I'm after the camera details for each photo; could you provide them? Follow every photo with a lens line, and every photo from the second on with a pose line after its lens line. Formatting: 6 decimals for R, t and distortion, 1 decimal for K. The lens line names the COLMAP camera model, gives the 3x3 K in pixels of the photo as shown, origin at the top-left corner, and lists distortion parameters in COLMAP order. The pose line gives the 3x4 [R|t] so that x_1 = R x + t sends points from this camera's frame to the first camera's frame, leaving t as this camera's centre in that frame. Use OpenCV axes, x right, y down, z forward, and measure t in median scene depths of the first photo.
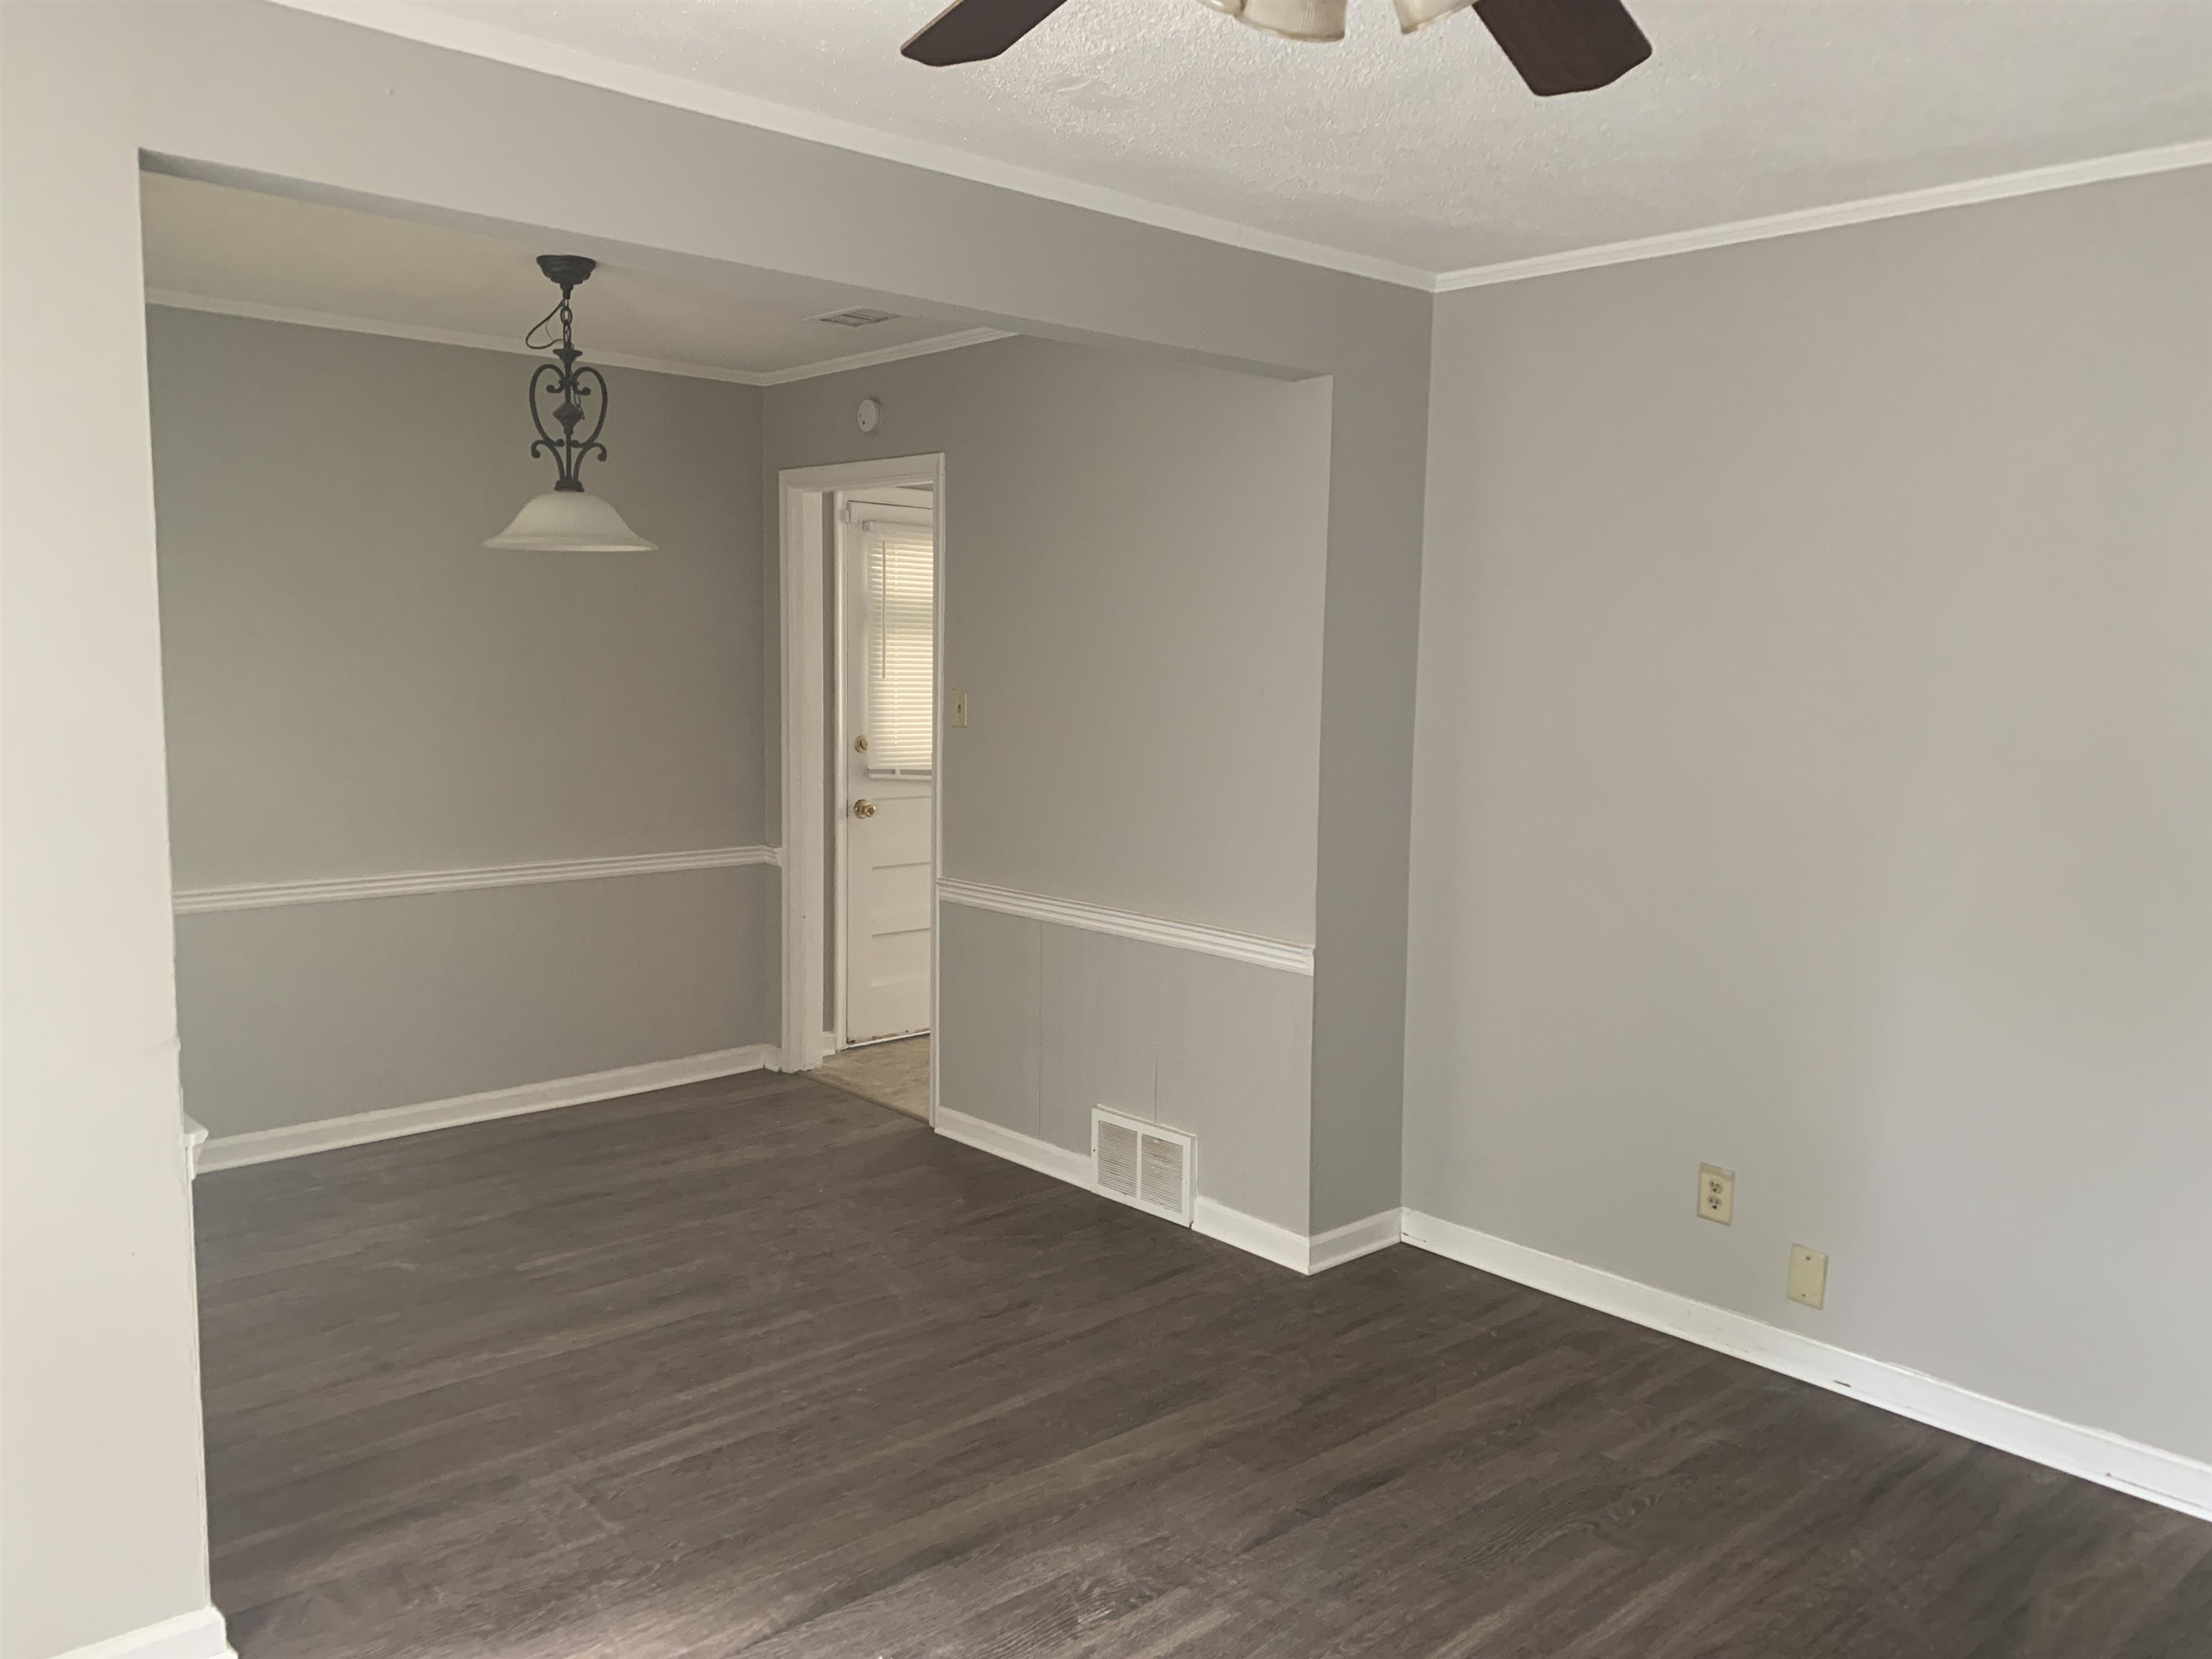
lens RADIAL K [[1677.2, 0, 1094.3], [0, 1677.2, 826.6], [0, 0, 1]] dist [0.008155, -0.041290]
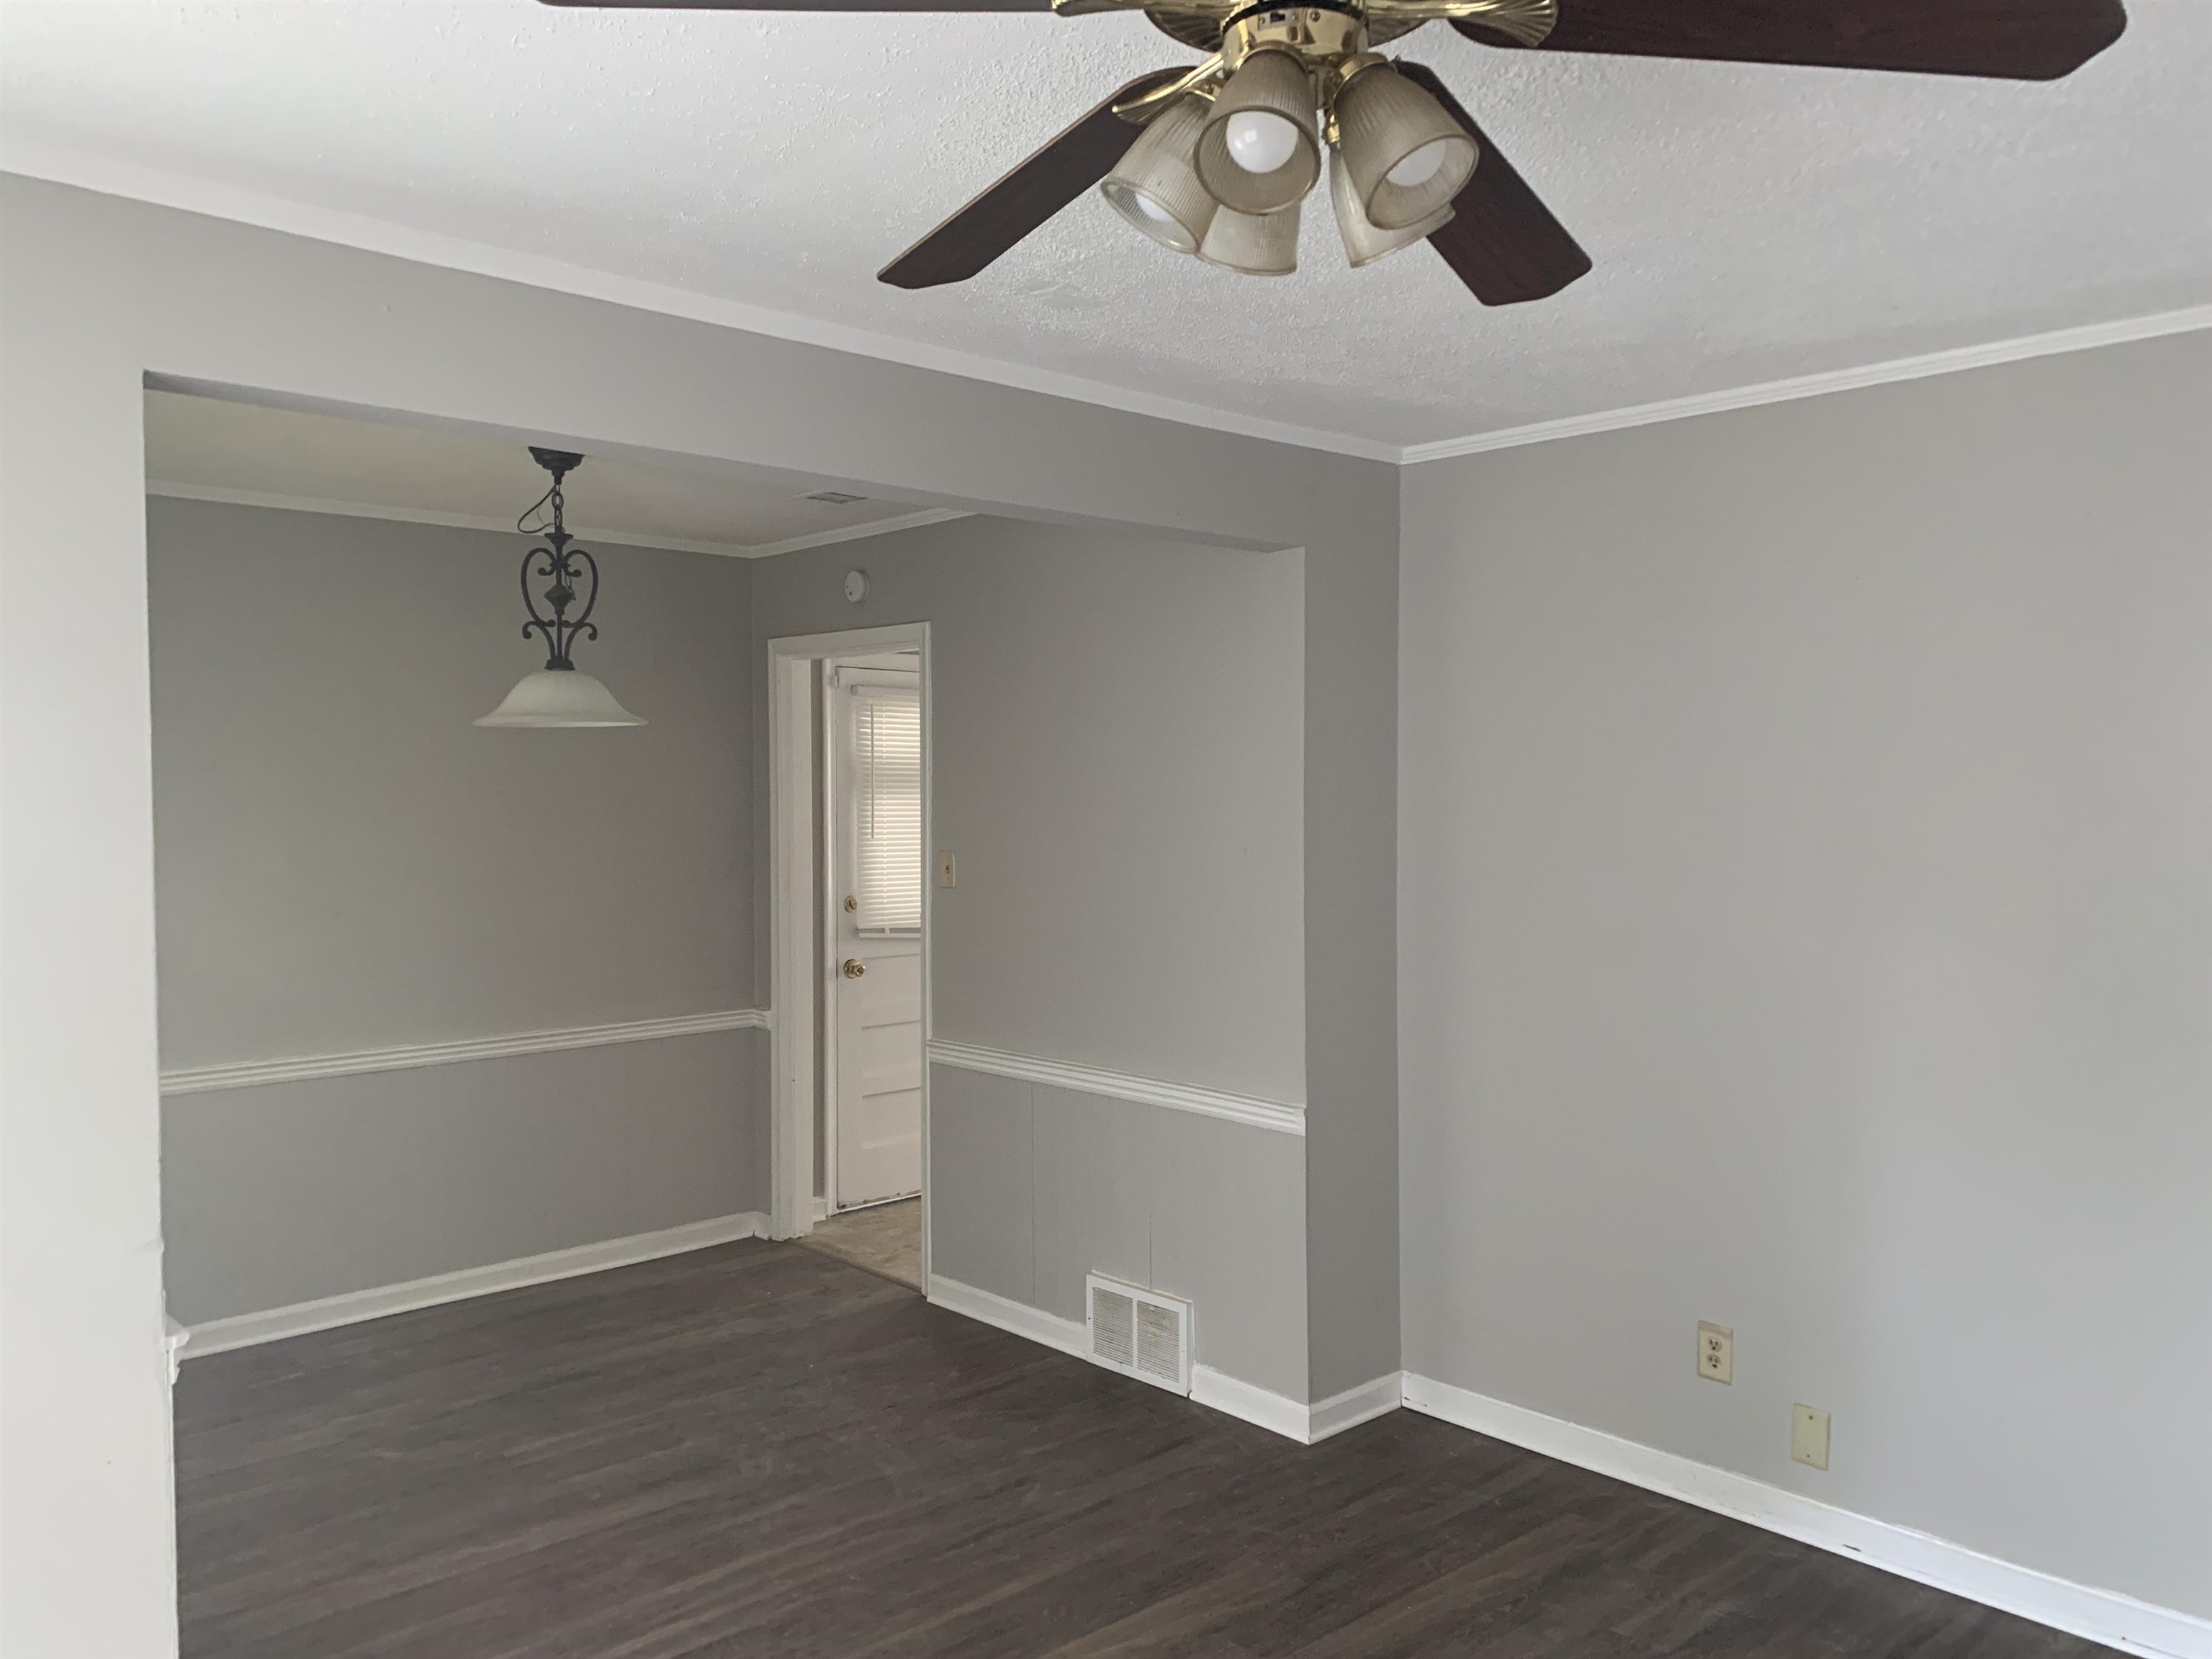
lens RADIAL K [[1678.5, 0, 1102.0], [0, 1678.5, 831.0], [0, 0, 1]] dist [-0.012359, -0.008419]
pose [[0.999753, -0.019461, 0.010756, 0.003084], [0.020288, 0.996332, -0.083131, -0.012296], [-0.009099, 0.083328, 0.996481, -0.007551]]
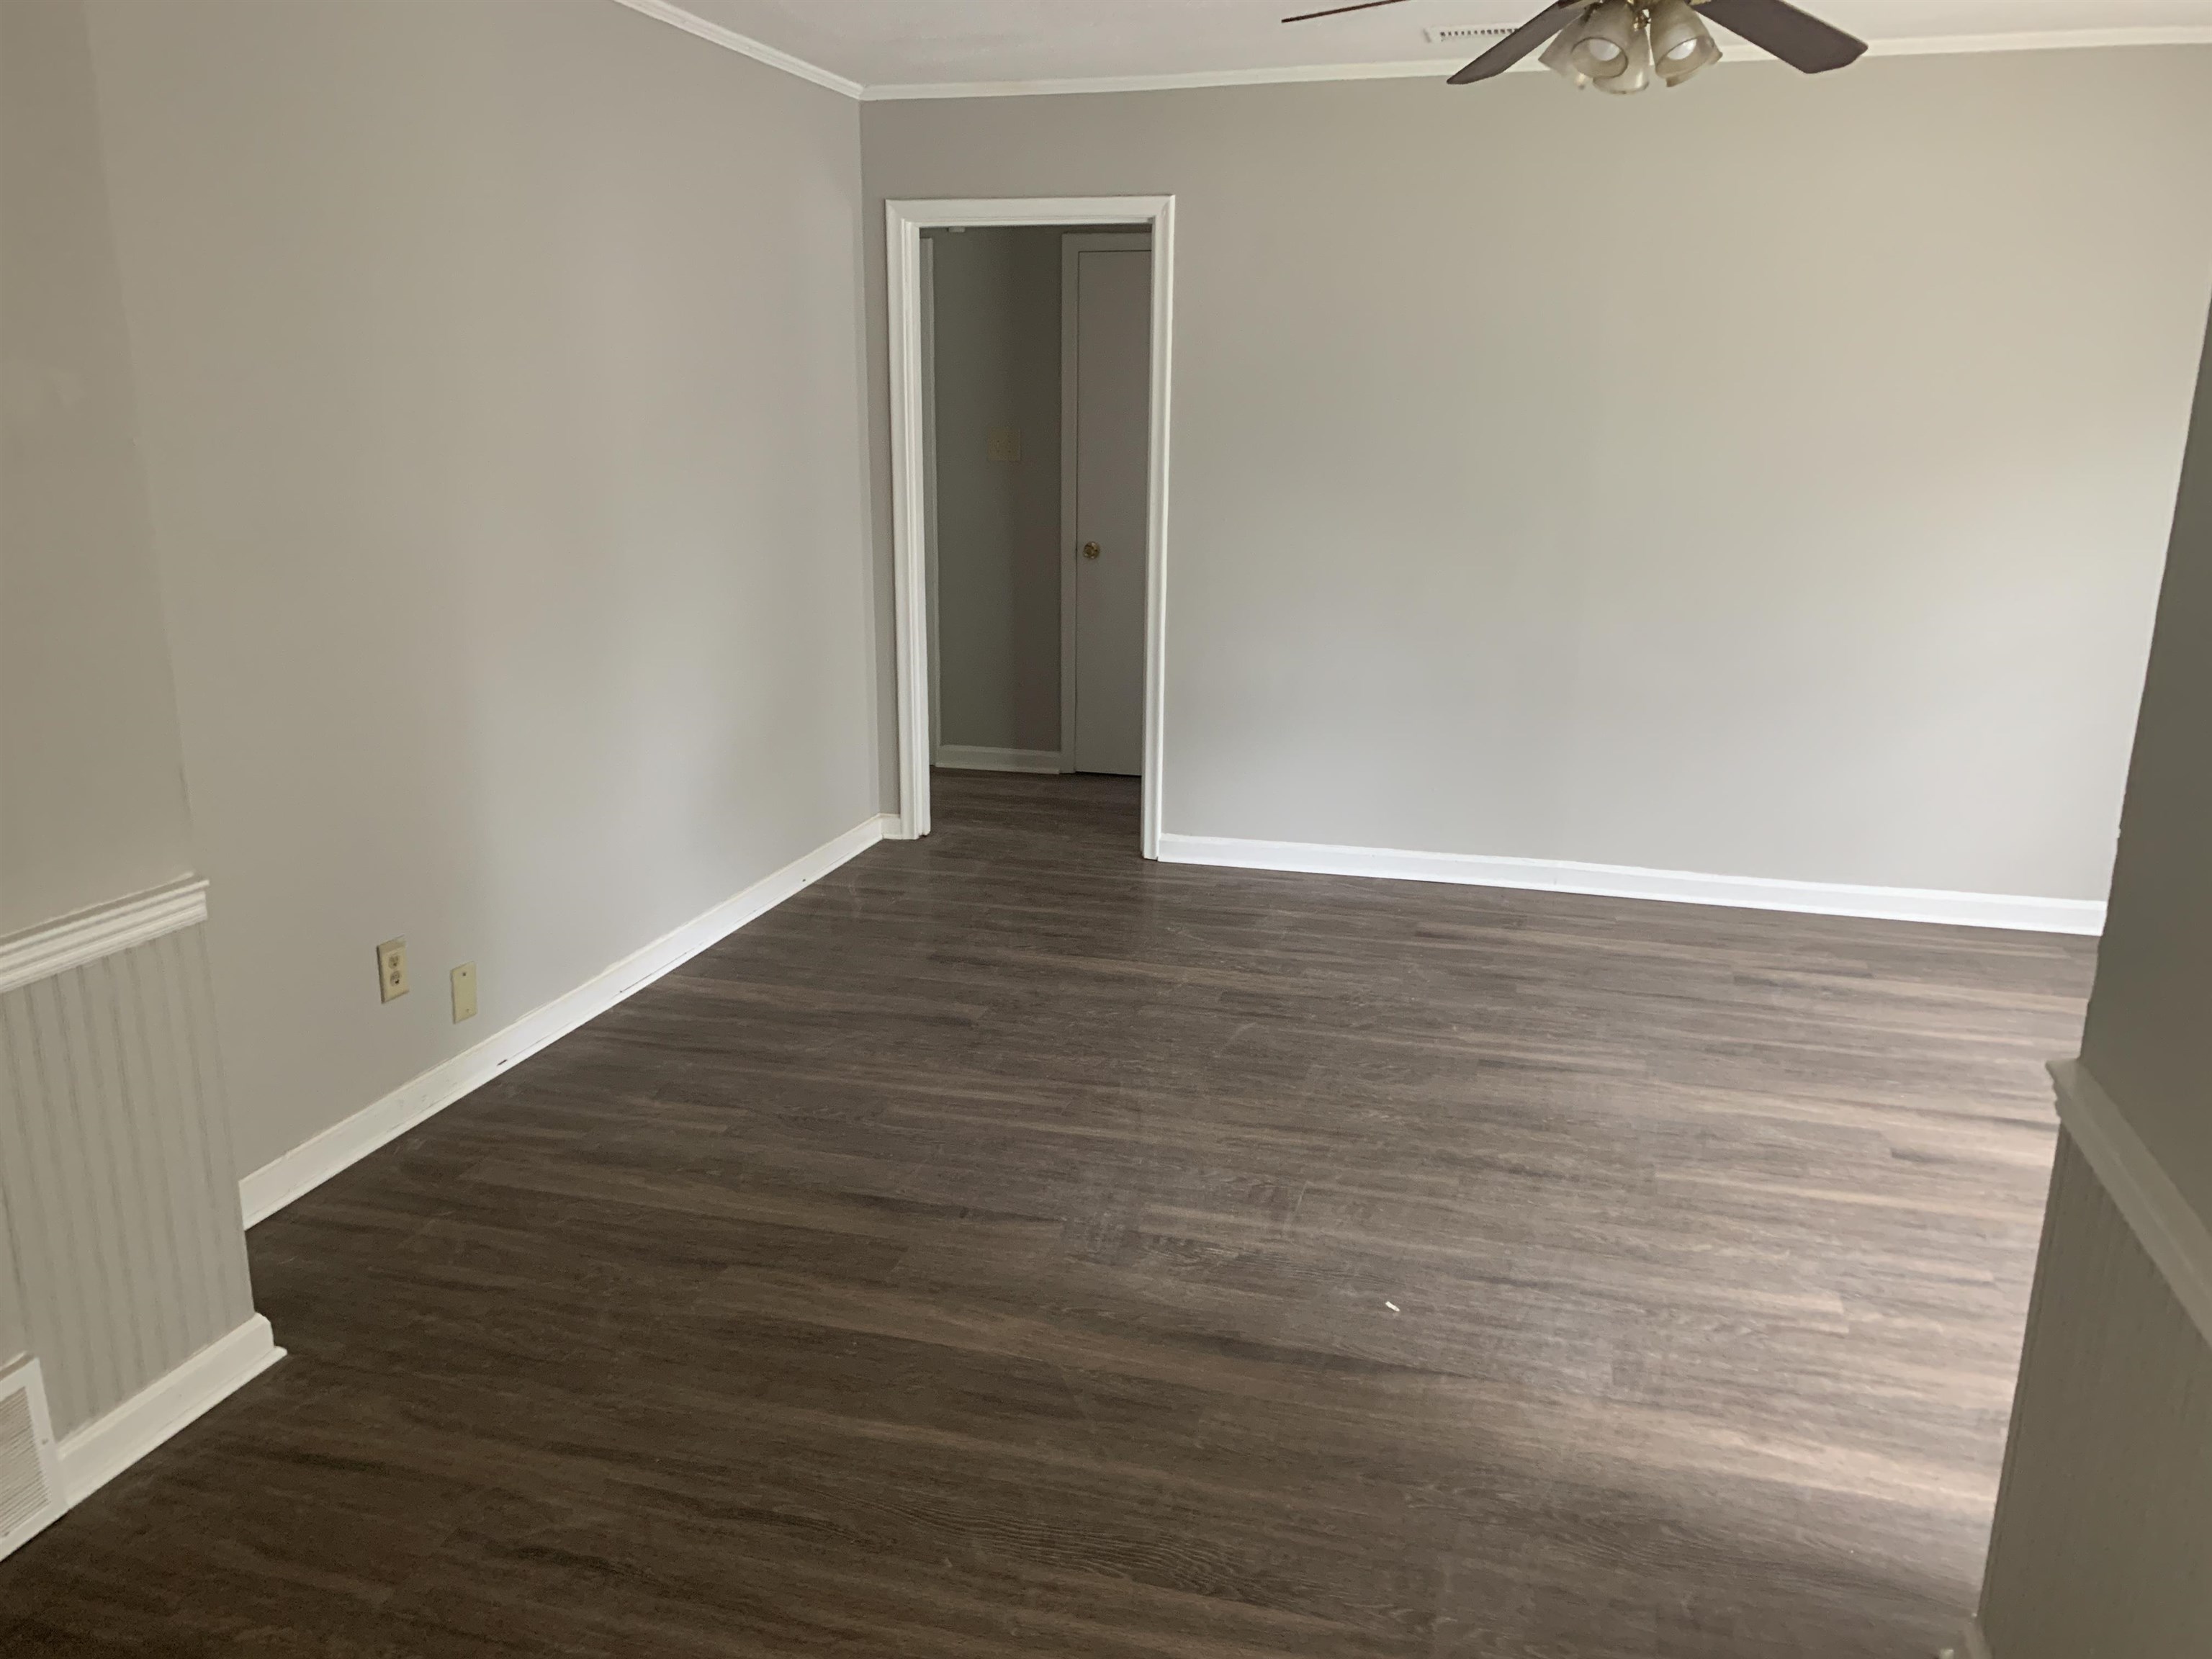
lens RADIAL K [[1677.2, 0, 1094.3], [0, 1677.2, 826.6], [0, 0, 1]] dist [0.008155, -0.041290]
pose [[-0.525386, -0.234490, 0.817914, -0.537603], [0.080254, 0.943333, 0.321998, -0.115977], [-0.847071, 0.234814, -0.476796, 1.017671]]
